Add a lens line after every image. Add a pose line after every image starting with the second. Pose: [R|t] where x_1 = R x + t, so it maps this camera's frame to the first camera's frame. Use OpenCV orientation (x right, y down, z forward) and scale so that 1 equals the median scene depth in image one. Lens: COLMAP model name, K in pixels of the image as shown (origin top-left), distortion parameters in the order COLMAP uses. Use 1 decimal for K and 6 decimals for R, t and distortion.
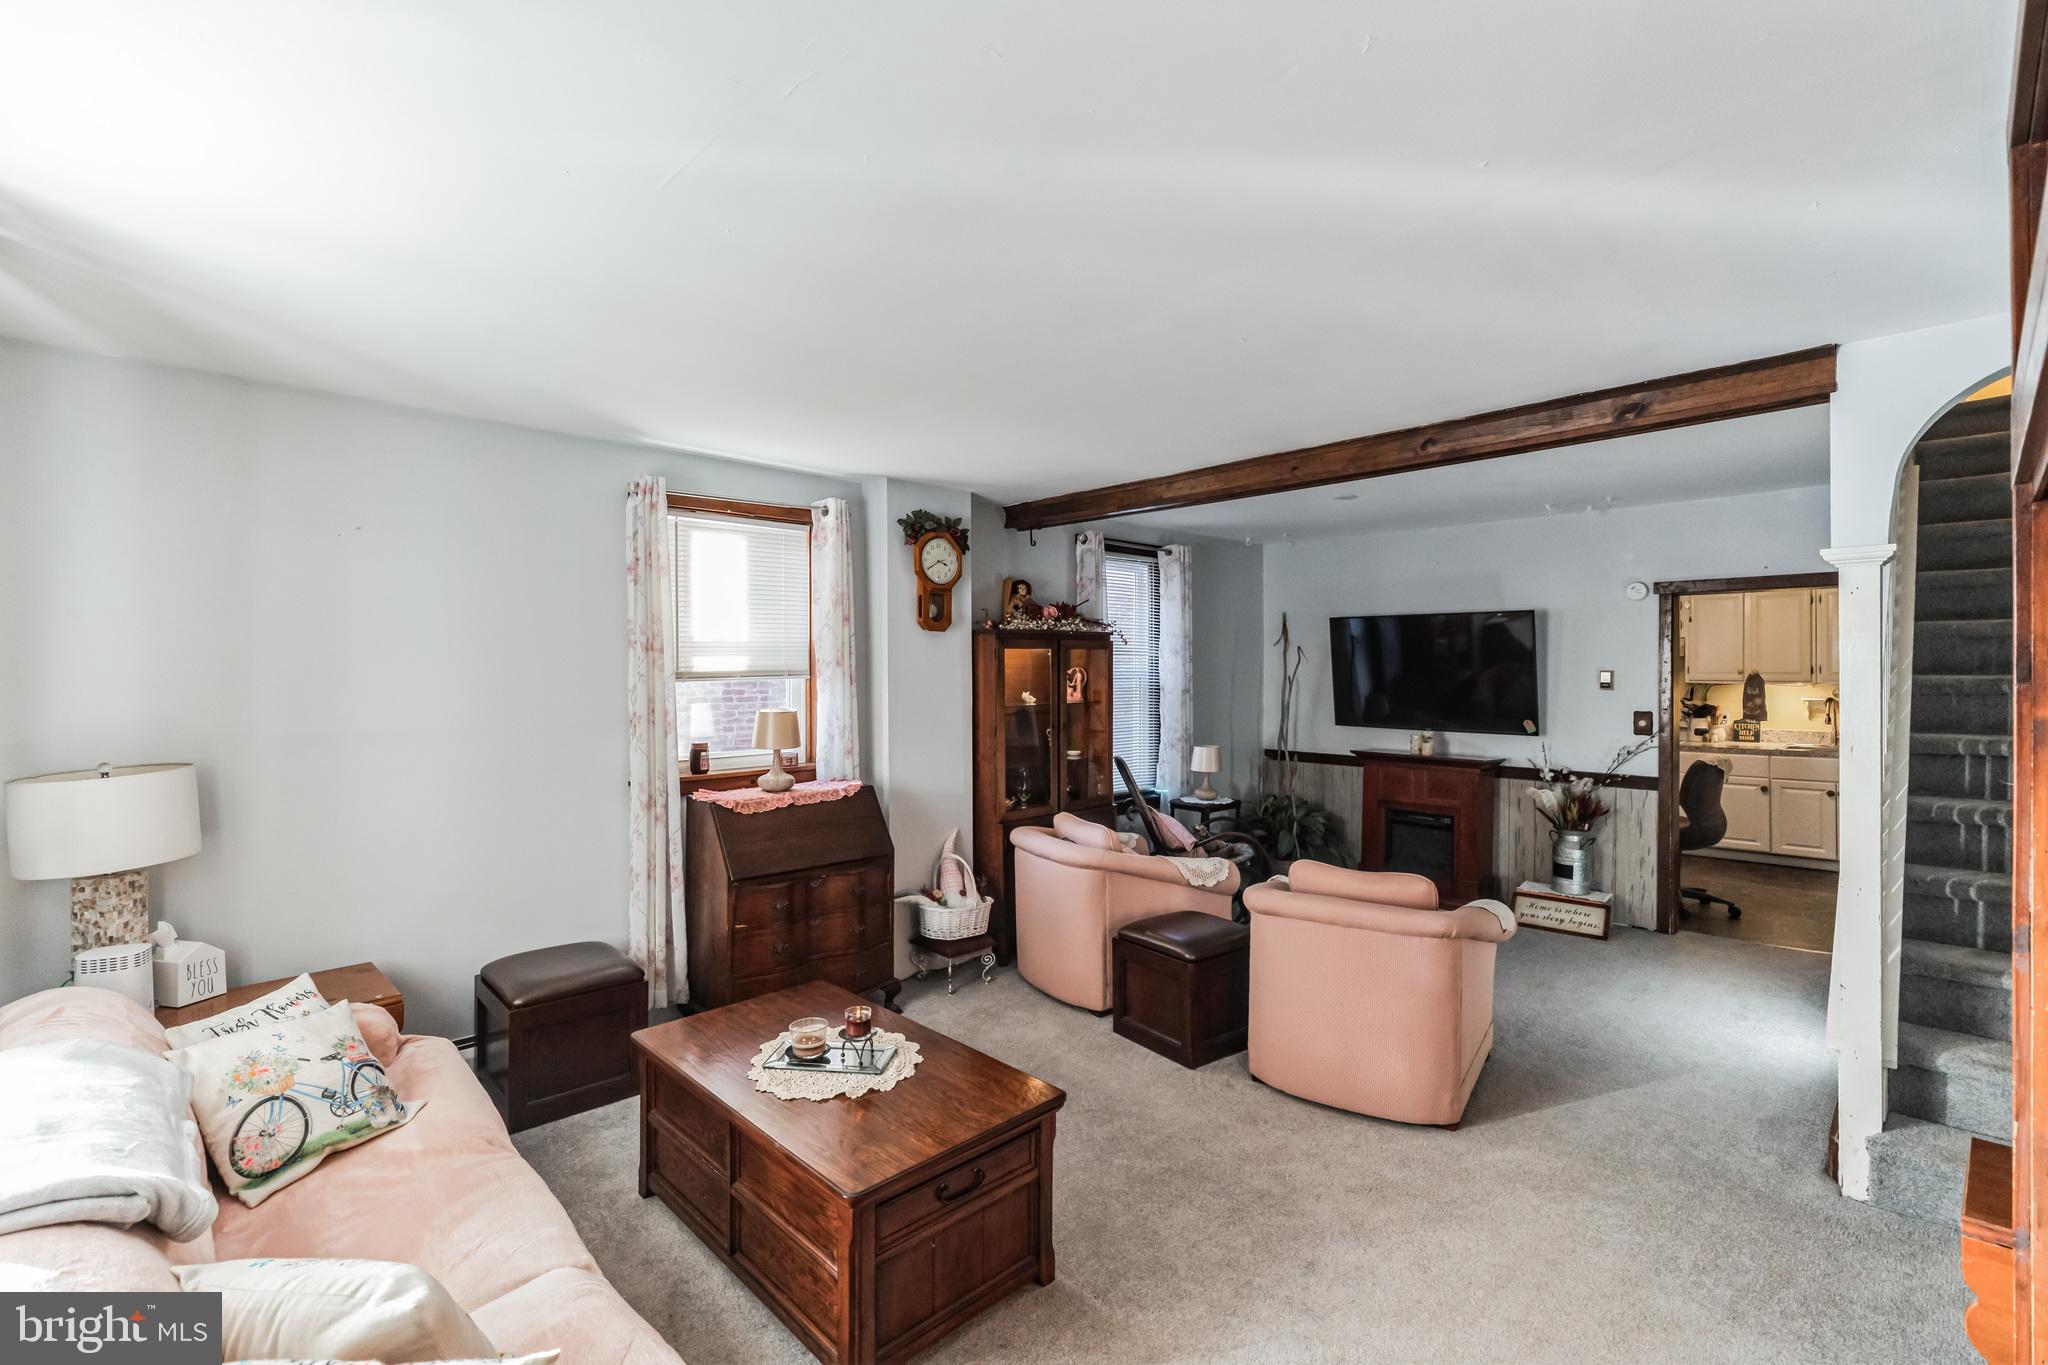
lens RADIAL K [[918.8, 0, 1017.8], [0, 918.8, 675.7], [0, 0, 1]] dist [-0.001860, 0.001303]
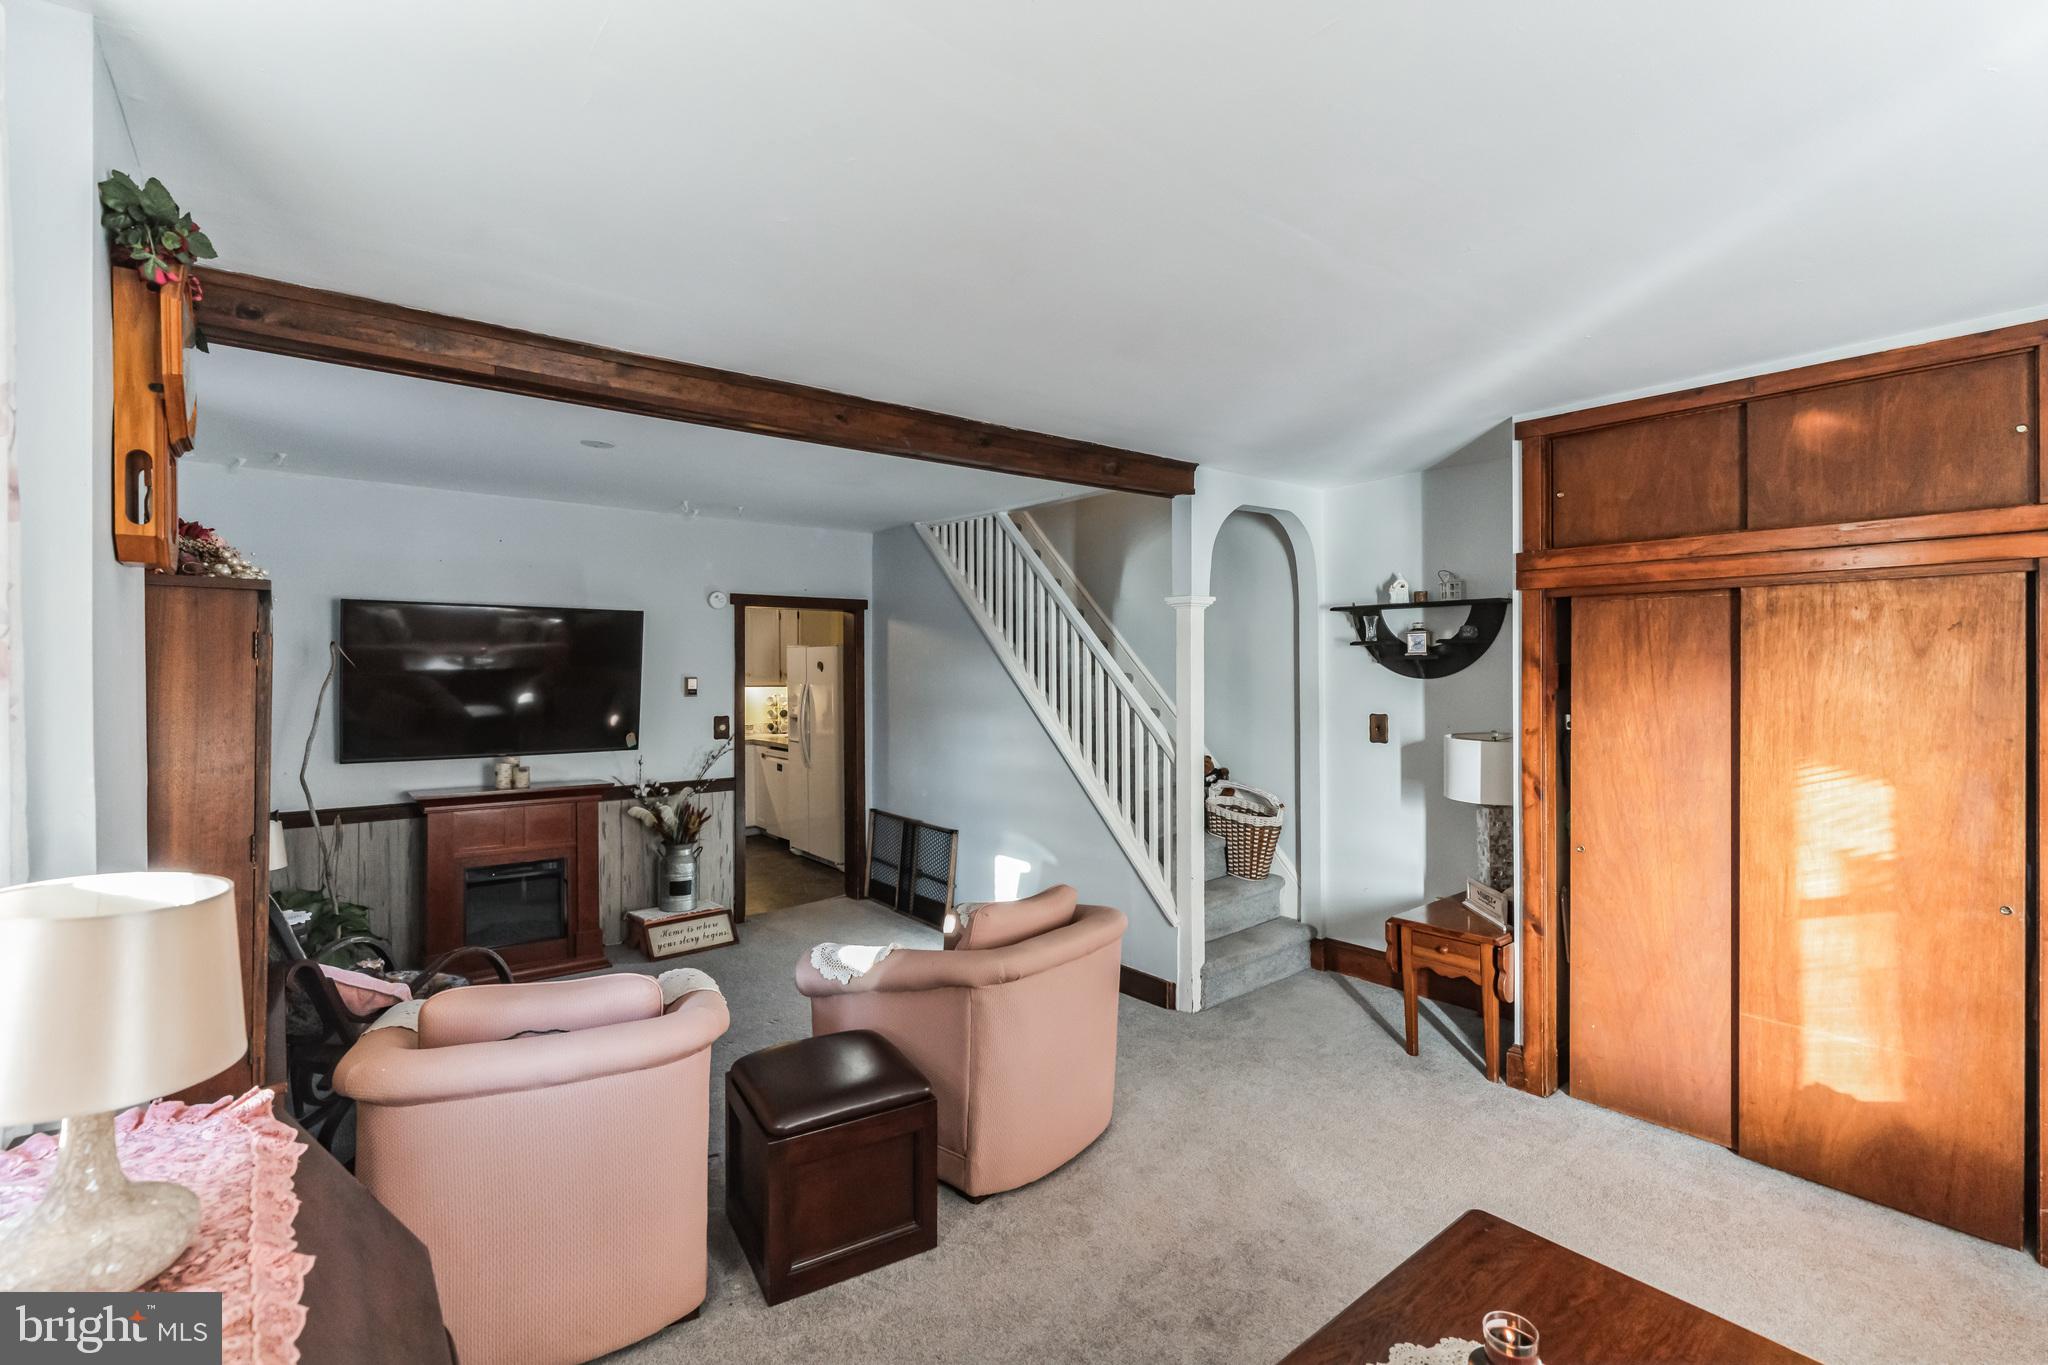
lens RADIAL K [[929.3, 0, 1024.0], [0, 929.3, 682.5], [0, 0, 1]] dist [0.001803, 0.000511]
pose [[0.075146, -0.014856, 0.997062, -0.336178], [0.011597, 0.999834, 0.014024, -0.009741], [-0.997105, 0.010509, 0.075306, 0.572640]]
